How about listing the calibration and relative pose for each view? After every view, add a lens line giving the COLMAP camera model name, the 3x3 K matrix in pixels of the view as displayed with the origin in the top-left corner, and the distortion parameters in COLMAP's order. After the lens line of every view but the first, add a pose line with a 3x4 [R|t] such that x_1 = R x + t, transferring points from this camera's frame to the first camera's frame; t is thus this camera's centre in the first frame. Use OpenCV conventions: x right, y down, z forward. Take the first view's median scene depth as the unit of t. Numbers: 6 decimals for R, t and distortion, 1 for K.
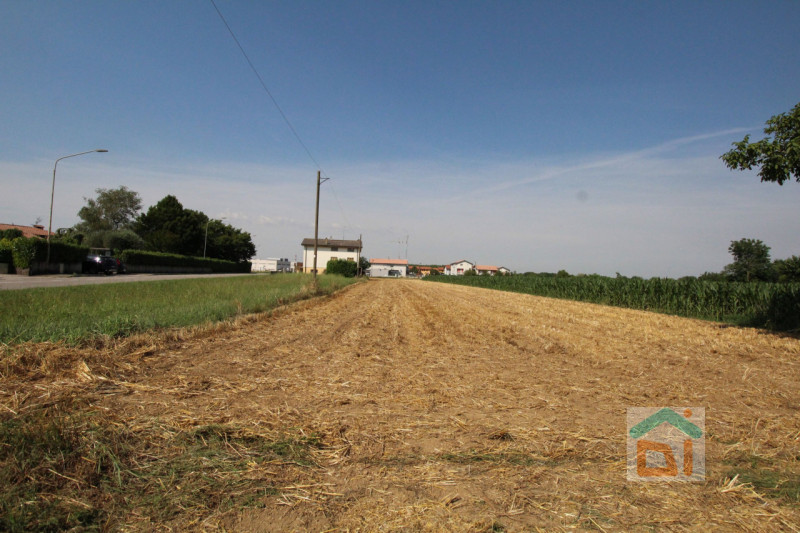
lens RADIAL K [[436.6, 0, 403.8], [0, 436.6, 269.5], [0, 0, 1]] dist [-0.001598, -0.002744]
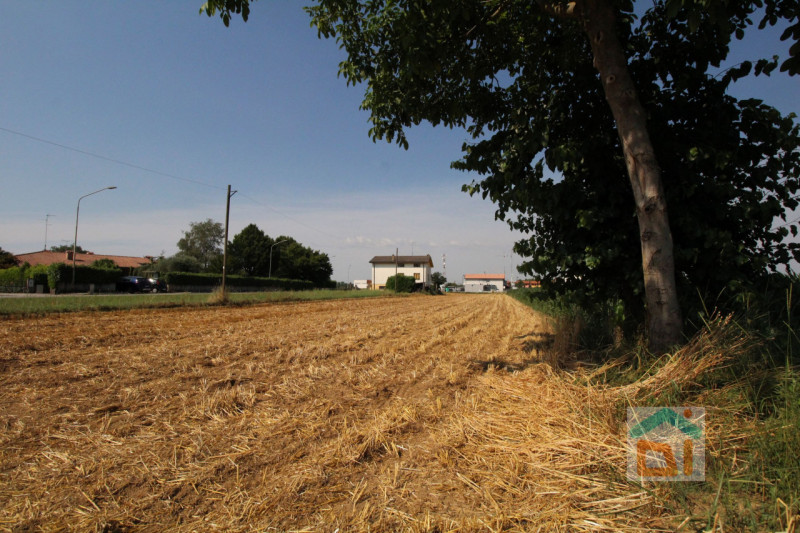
lens RADIAL K [[436.6, 0, 400.3], [0, 436.6, 261.8], [0, 0, 1]] dist [-0.001598, -0.002744]
pose [[0.957139, -0.048342, -0.285565, 0.150768], [0.031424, 0.997485, -0.063537, 0.011366], [0.287919, 0.051840, 0.956251, 0.040821]]
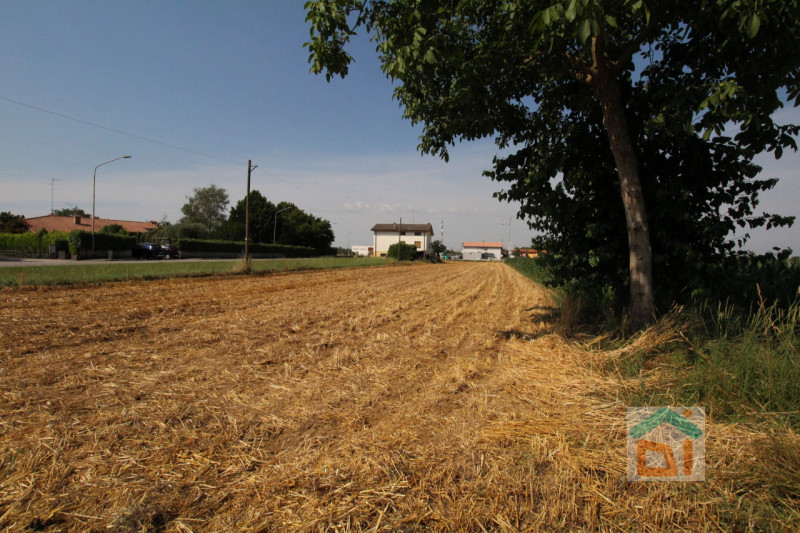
lens RADIAL K [[436.6, 0, 401.9], [0, 436.6, 264.6], [0, 0, 1]] dist [-0.001598, -0.002744]
pose [[0.960453, -0.011508, -0.278205, 0.146856], [0.018035, 0.999619, 0.020913, 0.006305], [0.277858, -0.025103, 0.960294, 0.015973]]
